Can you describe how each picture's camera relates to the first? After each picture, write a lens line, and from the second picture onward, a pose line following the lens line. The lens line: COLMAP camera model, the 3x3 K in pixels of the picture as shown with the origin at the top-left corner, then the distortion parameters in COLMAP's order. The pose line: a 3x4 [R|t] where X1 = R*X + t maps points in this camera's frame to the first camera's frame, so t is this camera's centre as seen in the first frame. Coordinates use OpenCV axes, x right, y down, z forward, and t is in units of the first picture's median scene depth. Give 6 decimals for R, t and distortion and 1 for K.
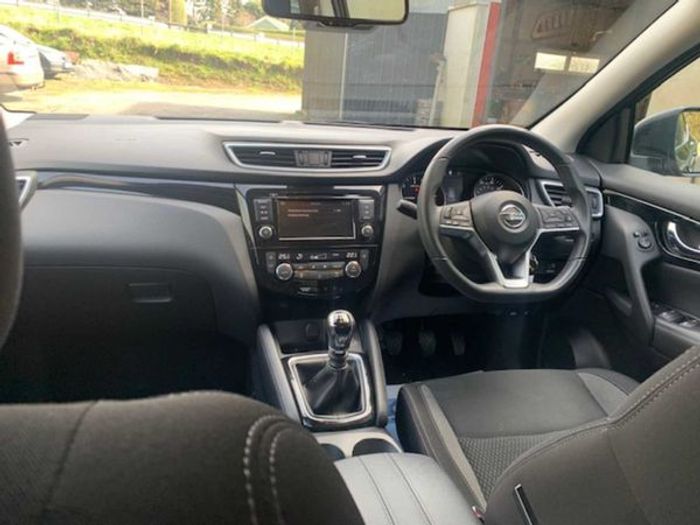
lens RADIAL K [[535.2, 0, 346.9], [0, 535.2, 266.2], [0, 0, 1]] dist [0.014005, -0.006798]
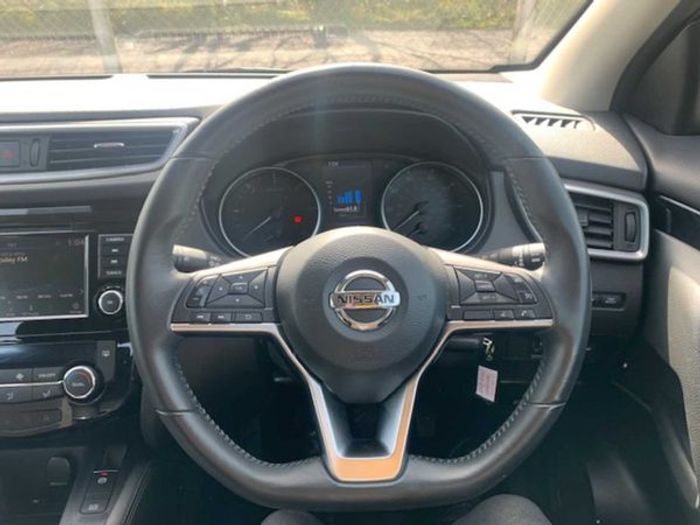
lens RADIAL K [[535.2, 0, 351.4], [0, 535.2, 262.9], [0, 0, 1]] dist [0.014005, -0.006798]
pose [[0.984822, 0.009036, -0.173330, 0.344489], [0.007570, 0.995457, 0.094909, -0.148582], [0.173400, -0.094781, 0.980280, 0.572538]]
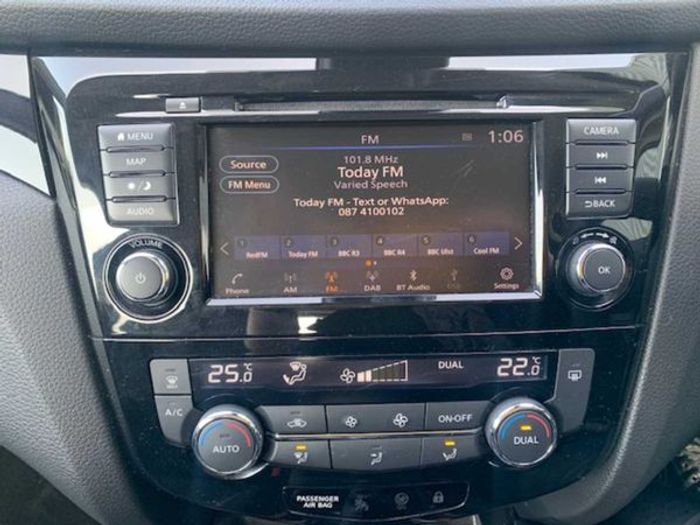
lens RADIAL K [[535.2, 0, 345.7], [0, 535.2, 260.2], [0, 0, 1]] dist [0.014005, -0.006798]
pose [[0.983656, 0.050240, -0.172908, -0.027391], [-0.013542, 0.978208, 0.207185, -0.116128], [0.179549, -0.201457, 0.962900, 0.779128]]
